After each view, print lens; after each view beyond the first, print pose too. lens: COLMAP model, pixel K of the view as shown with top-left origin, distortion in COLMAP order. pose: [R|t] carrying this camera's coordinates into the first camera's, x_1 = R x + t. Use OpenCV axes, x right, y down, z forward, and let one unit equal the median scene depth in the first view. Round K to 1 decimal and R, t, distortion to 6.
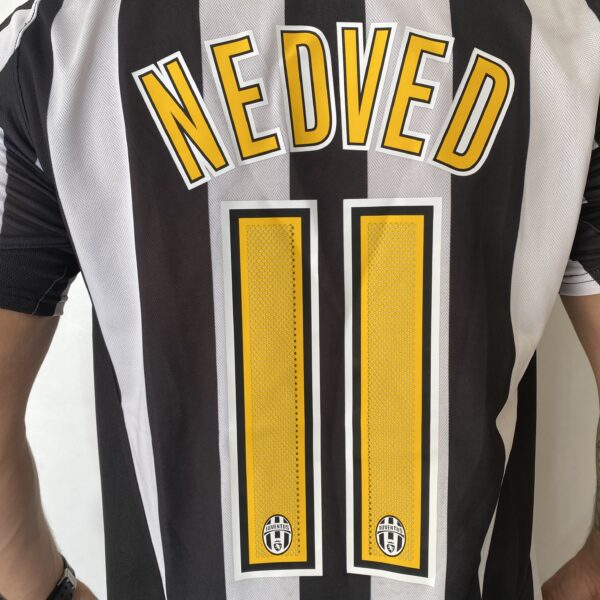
lens RADIAL K [[643.5, 0, 301.0], [0, 643.5, 320.4], [0, 0, 1]] dist [0.116000, -0.373225]
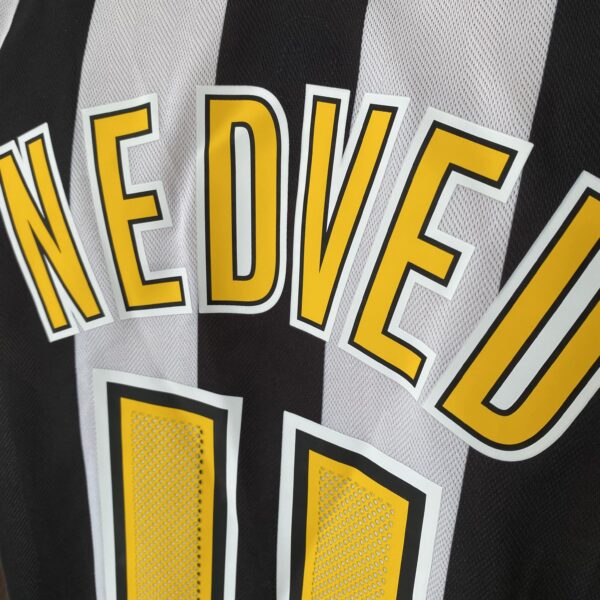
lens RADIAL K [[633.0, 0, 299.2], [0, 633.0, 285.5], [0, 0, 1]] dist [0.112697, -0.356204]
pose [[0.889605, 0.190959, -0.414894, 0.284048], [-0.163386, 0.981343, 0.101344, -0.355043], [0.426506, -0.022368, 0.904208, 0.546889]]
